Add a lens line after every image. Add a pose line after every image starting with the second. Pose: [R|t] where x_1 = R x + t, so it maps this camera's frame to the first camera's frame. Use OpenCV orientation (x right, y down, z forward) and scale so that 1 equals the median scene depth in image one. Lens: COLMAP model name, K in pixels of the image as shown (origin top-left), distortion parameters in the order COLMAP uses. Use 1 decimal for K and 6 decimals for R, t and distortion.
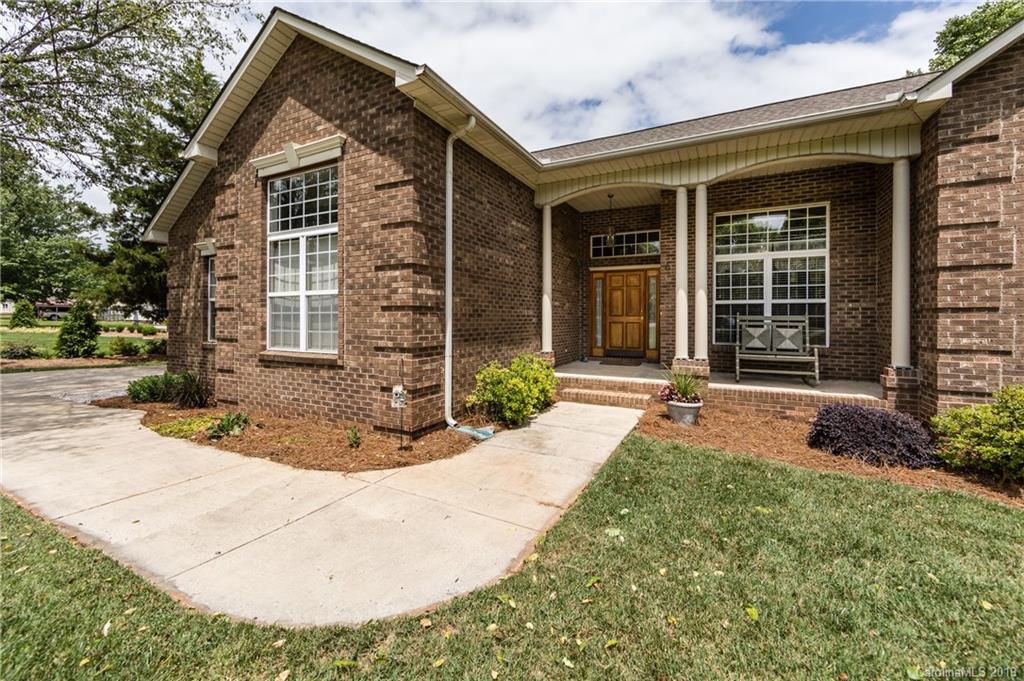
lens RADIAL K [[409.0, 0, 510.6], [0, 409.0, 316.4], [0, 0, 1]] dist [0.000086, -0.000019]
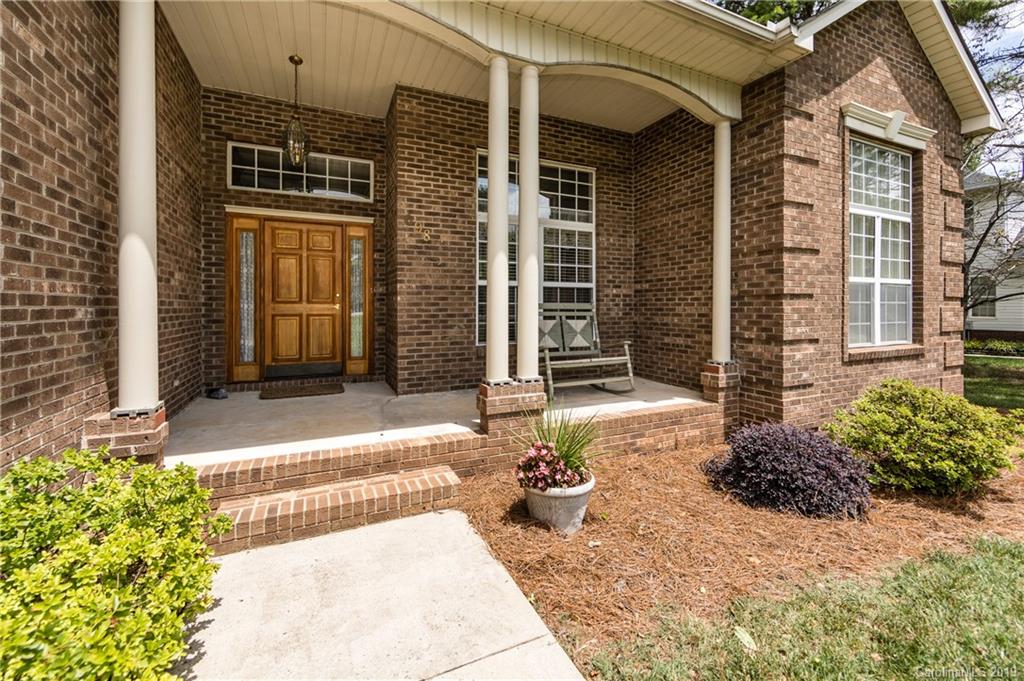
lens RADIAL K [[425.7, 0, 542.5], [0, 425.7, 309.0], [0, 0, 1]] dist [0.000375, 0.000046]
pose [[0.588015, -0.006260, 0.808826, 0.001484], [-0.000803, 0.999965, 0.008323, 0.003370], [-0.808849, -0.005544, 0.587990, 0.599345]]
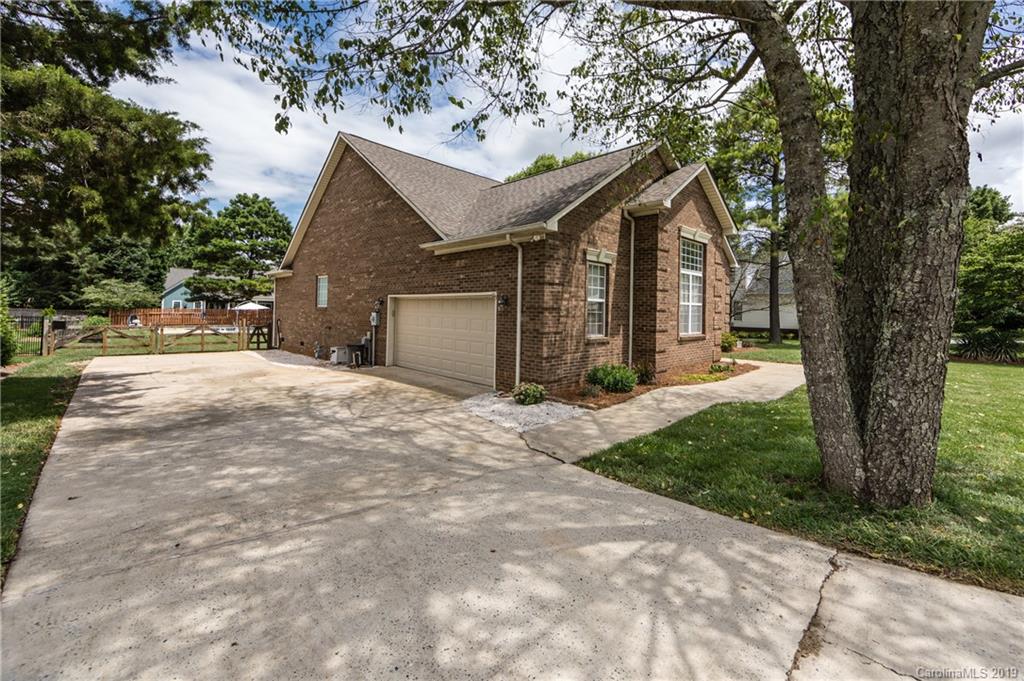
lens RADIAL K [[416.3, 0, 508.4], [0, 416.3, 304.3], [0, 0, 1]] dist [-0.001399, -0.000170]
pose [[0.326164, 0.012415, 0.945232, -2.192349], [-0.024928, 0.999679, -0.004528, -0.020240], [-0.944985, -0.022086, 0.326369, 0.968525]]
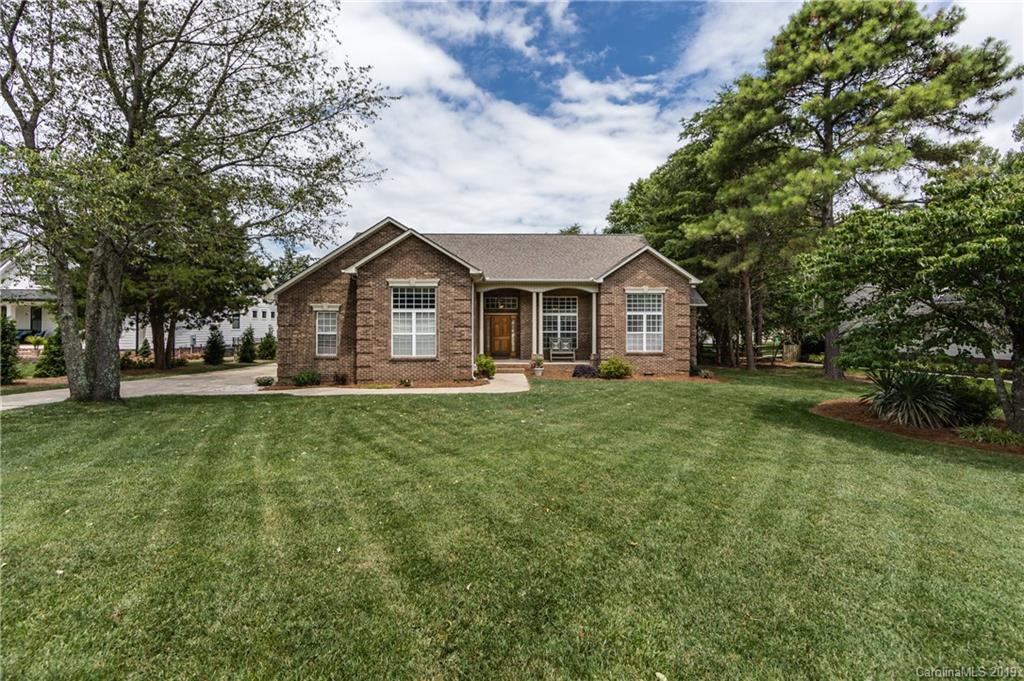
lens RADIAL K [[409.0, 0, 510.6], [0, 409.0, 316.4], [0, 0, 1]] dist [0.000086, -0.000019]
pose [[0.882373, 0.007478, 0.470491, -0.987233], [0.000043, 0.999872, -0.015972, -0.104789], [-0.470550, 0.014113, 0.882260, -1.313283]]
